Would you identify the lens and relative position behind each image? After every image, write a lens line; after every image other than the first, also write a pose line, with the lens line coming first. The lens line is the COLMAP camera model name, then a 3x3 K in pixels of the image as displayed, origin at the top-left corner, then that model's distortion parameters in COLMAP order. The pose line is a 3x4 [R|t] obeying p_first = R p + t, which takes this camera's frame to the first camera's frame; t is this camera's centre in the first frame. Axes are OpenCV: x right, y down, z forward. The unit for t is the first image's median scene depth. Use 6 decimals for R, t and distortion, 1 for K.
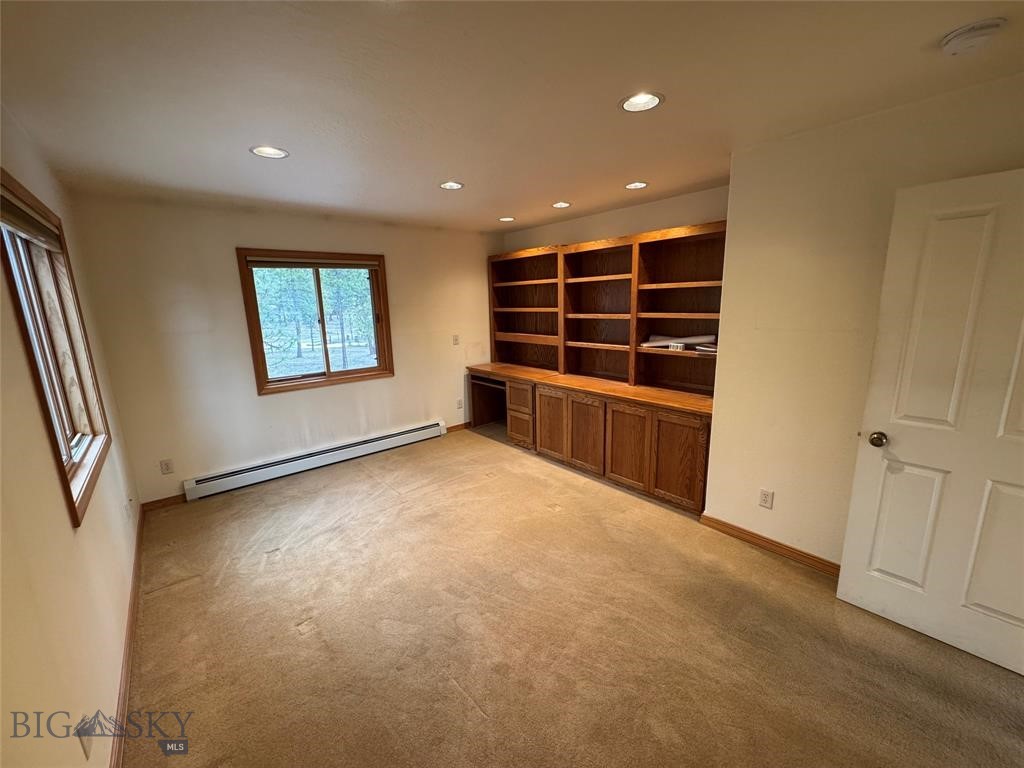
lens RADIAL K [[415.1, 0, 512.8], [0, 415.1, 380.2], [0, 0, 1]] dist [0.005917, 0.000060]
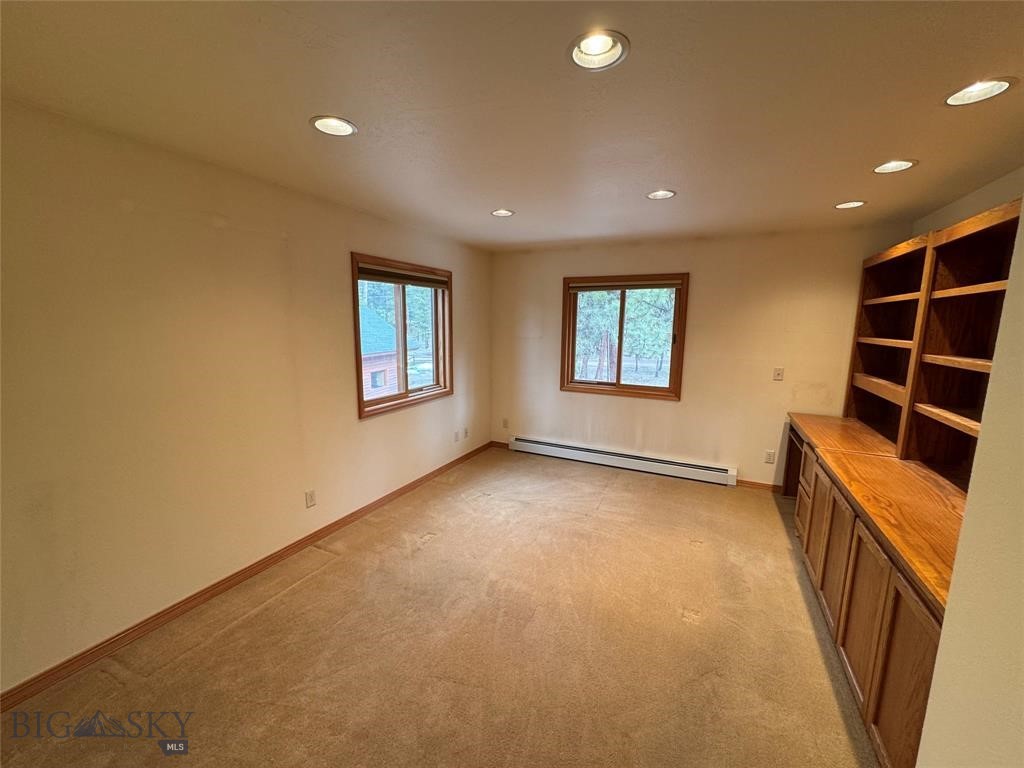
lens RADIAL K [[409.4, 0, 512.0], [0, 409.4, 384.0], [0, 0, 1]] dist [-0.000364, -0.000066]
pose [[0.399521, 0.169462, -0.900925, 0.415227], [-0.197758, 0.975558, 0.095804, -0.066144], [0.895140, 0.139889, 0.423269, 0.288525]]
